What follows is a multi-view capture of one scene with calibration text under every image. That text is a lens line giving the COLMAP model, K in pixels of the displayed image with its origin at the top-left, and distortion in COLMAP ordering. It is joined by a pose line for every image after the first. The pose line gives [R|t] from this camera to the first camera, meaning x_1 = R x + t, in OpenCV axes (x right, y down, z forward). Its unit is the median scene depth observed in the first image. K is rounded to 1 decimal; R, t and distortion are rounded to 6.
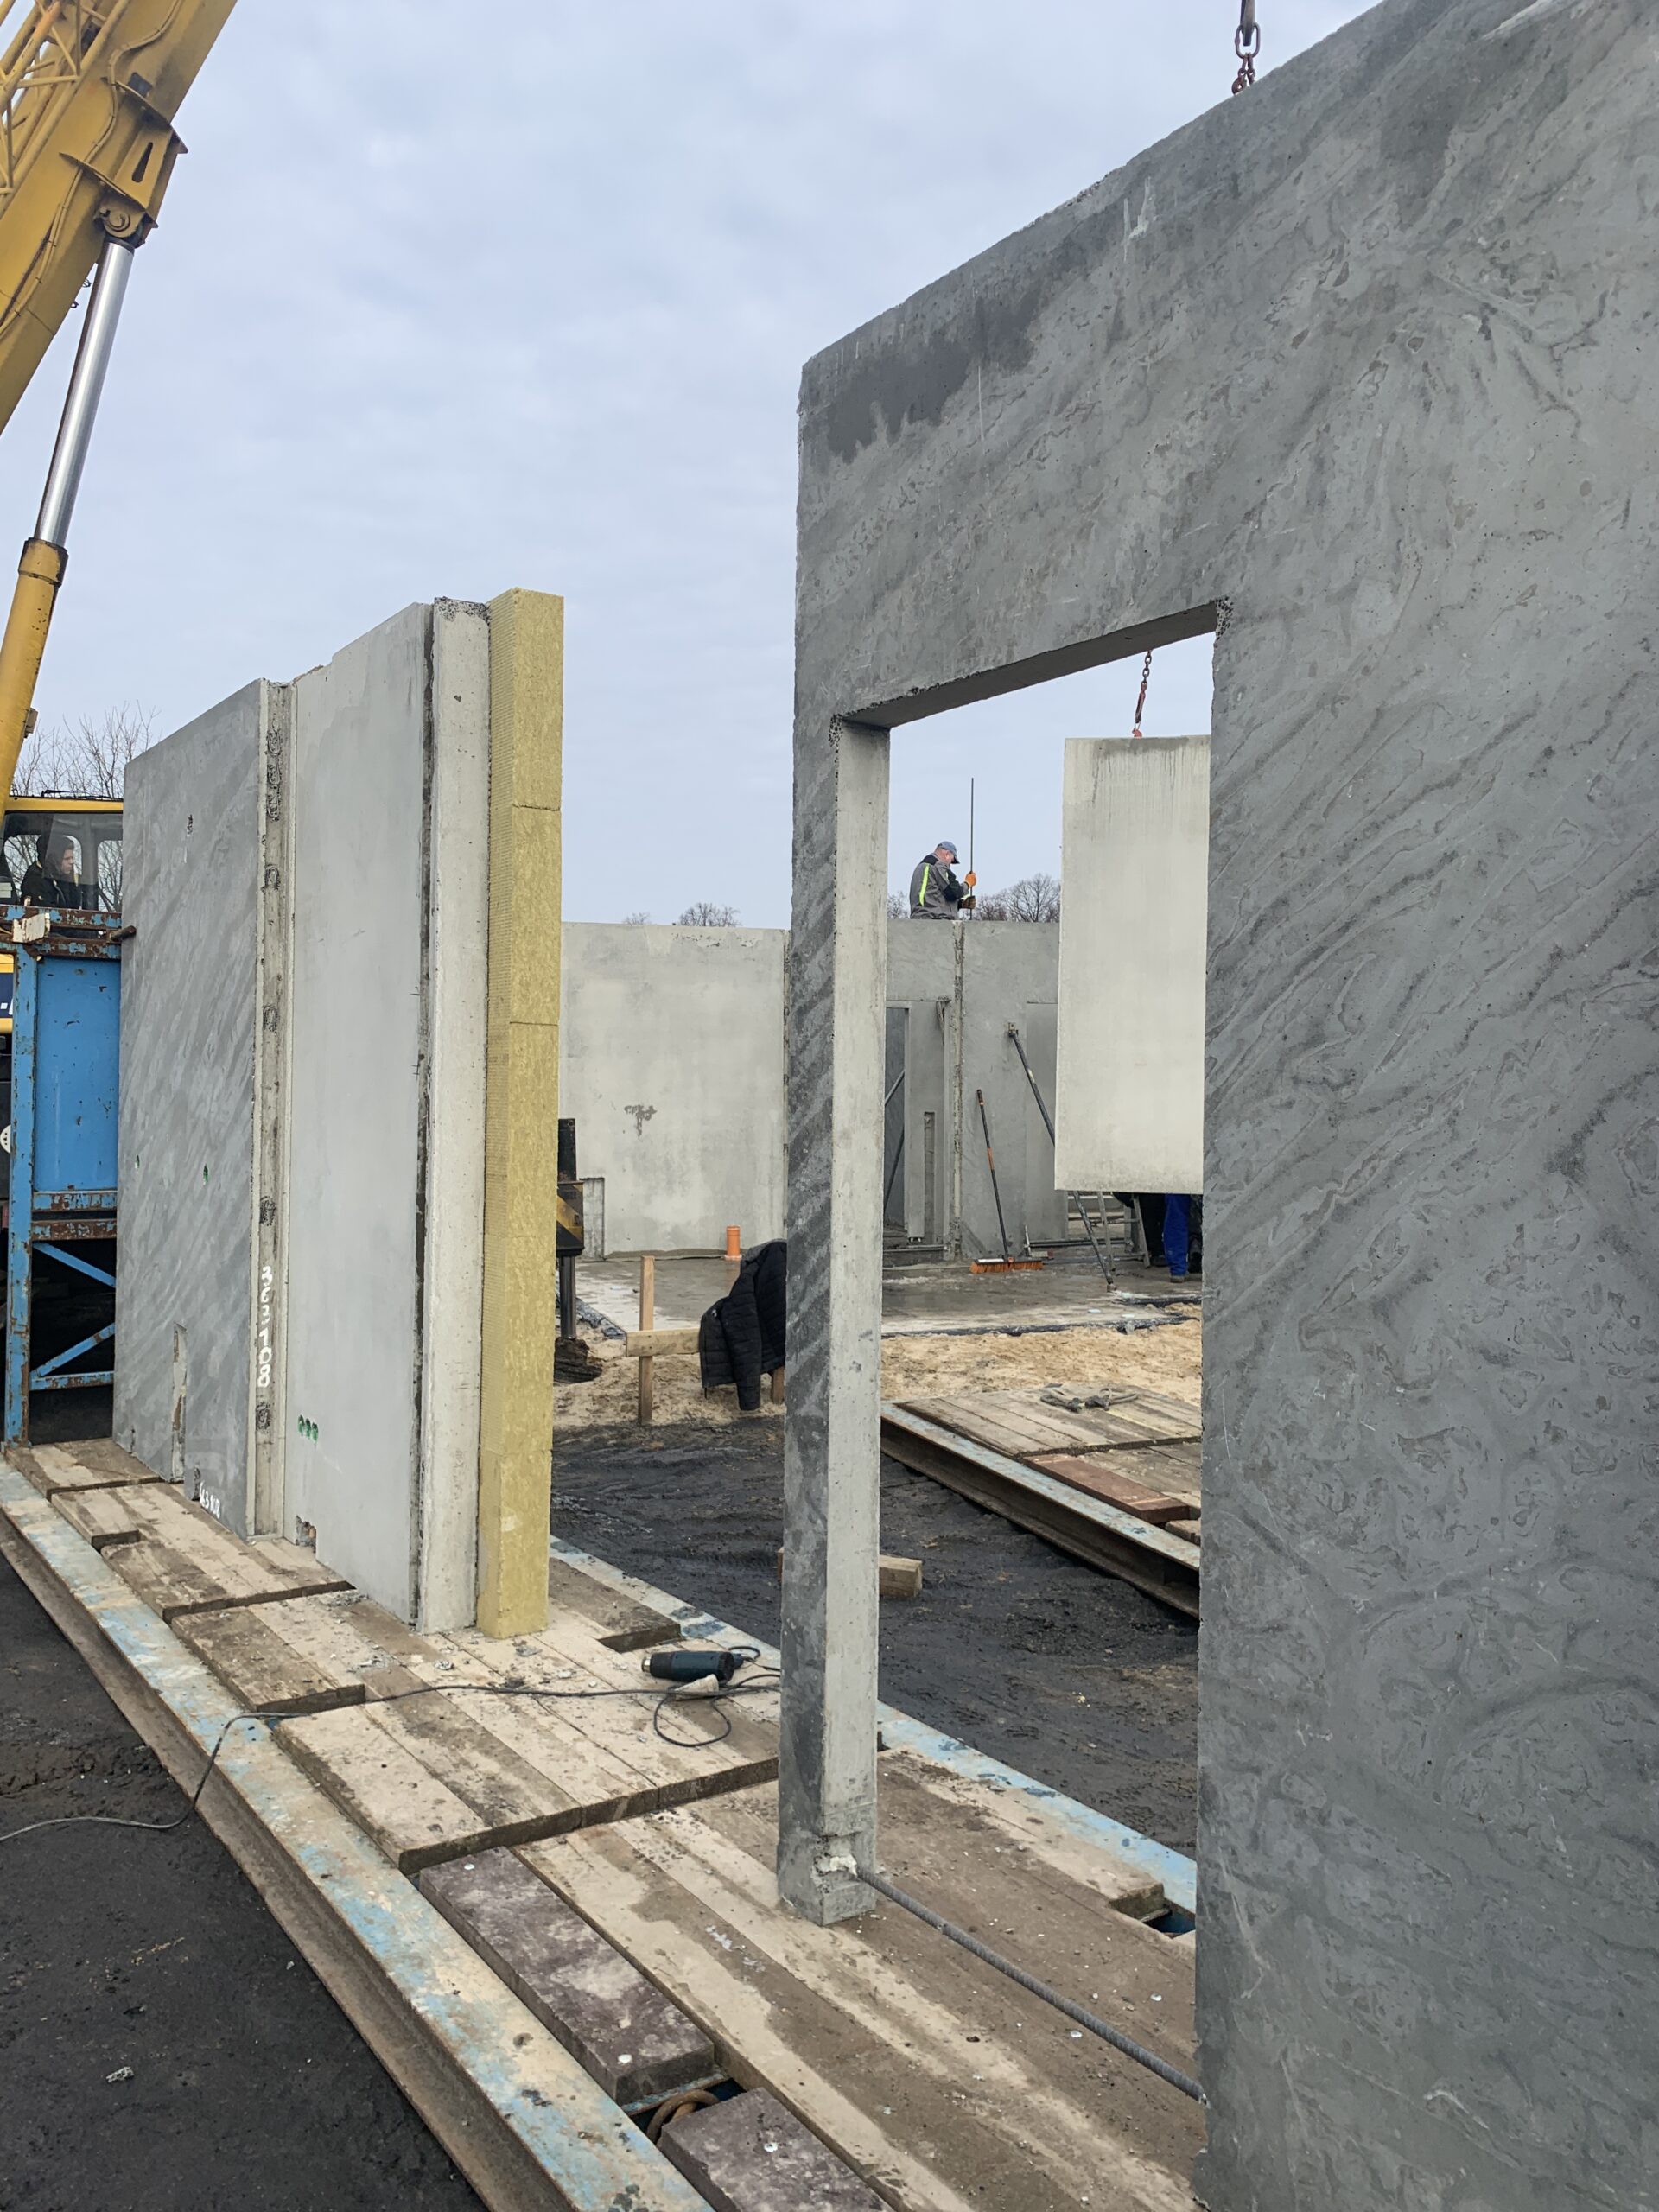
lens RADIAL K [[1719.7, 0, 829.5], [0, 1719.7, 1106.0], [0, 0, 1]] dist [0.243105, -0.658438]
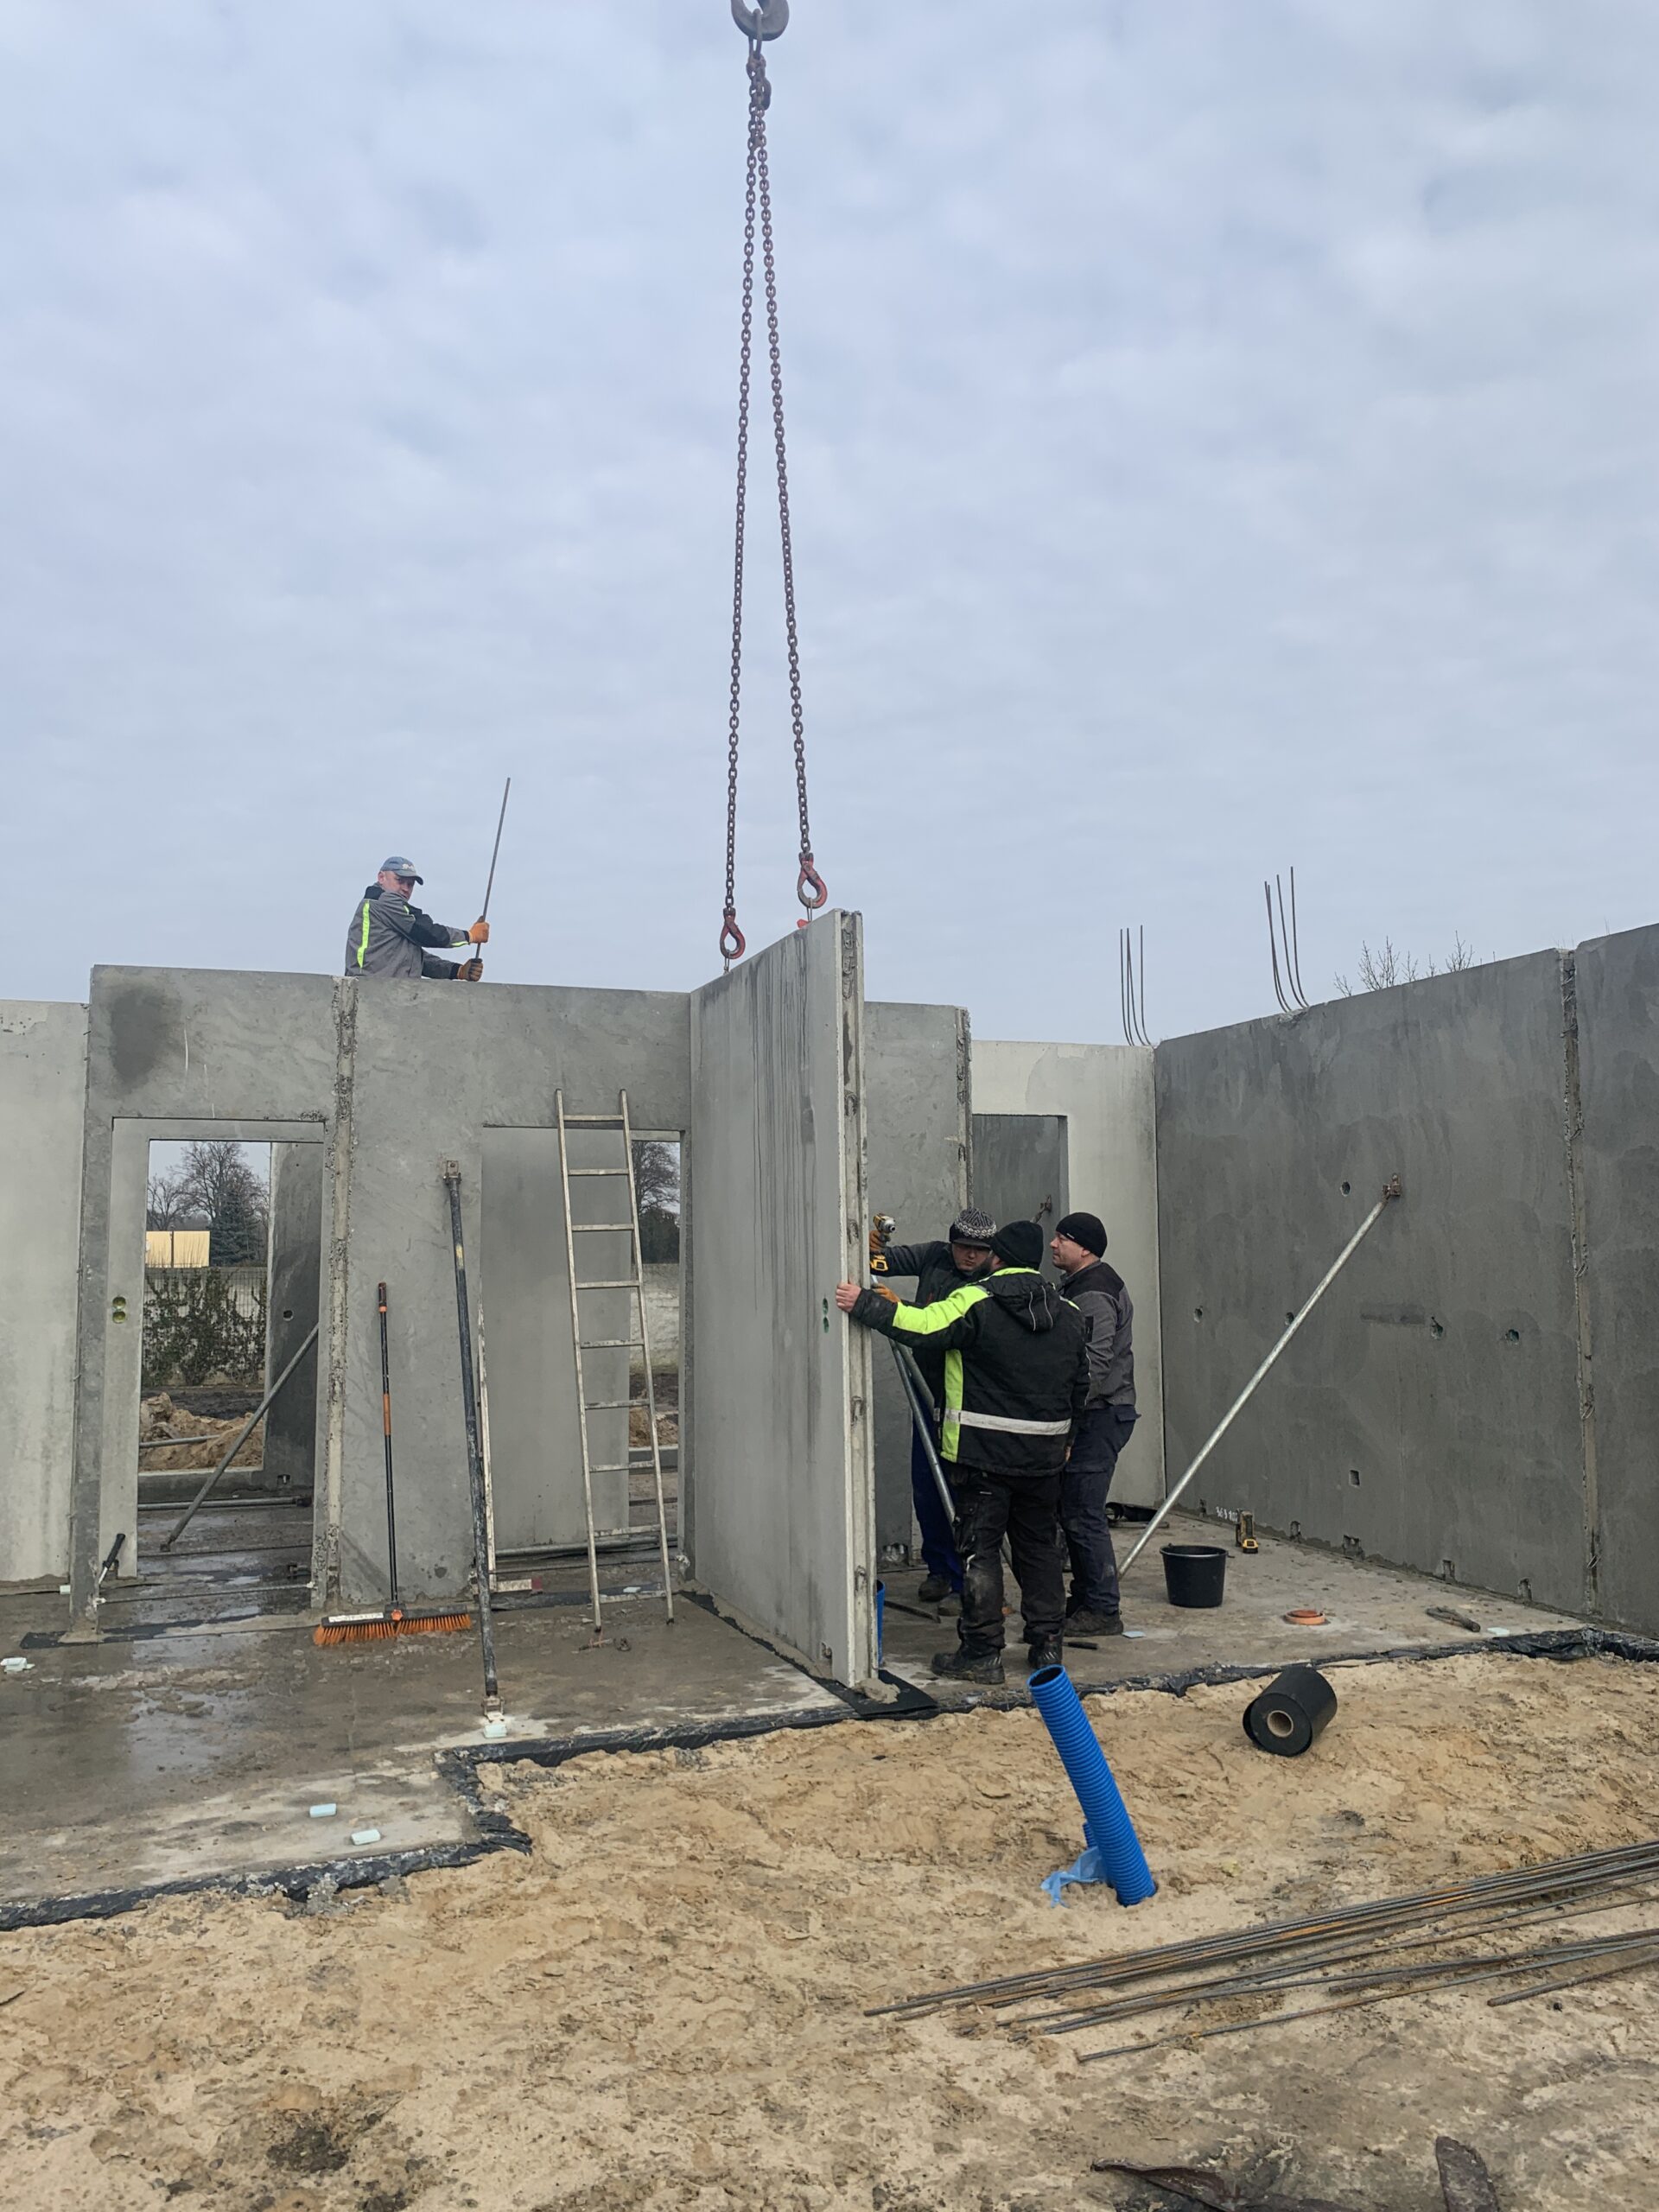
lens RADIAL K [[1685.4, 0, 829.5], [0, 1685.4, 1106.0], [0, 0, 1]] dist [-0.006135, -0.004442]
pose [[0.999736, -0.005034, 0.022431, 0.544386], [0.007516, 0.993683, -0.111972, -0.012026], [-0.021725, 0.112111, 0.993458, 1.176832]]
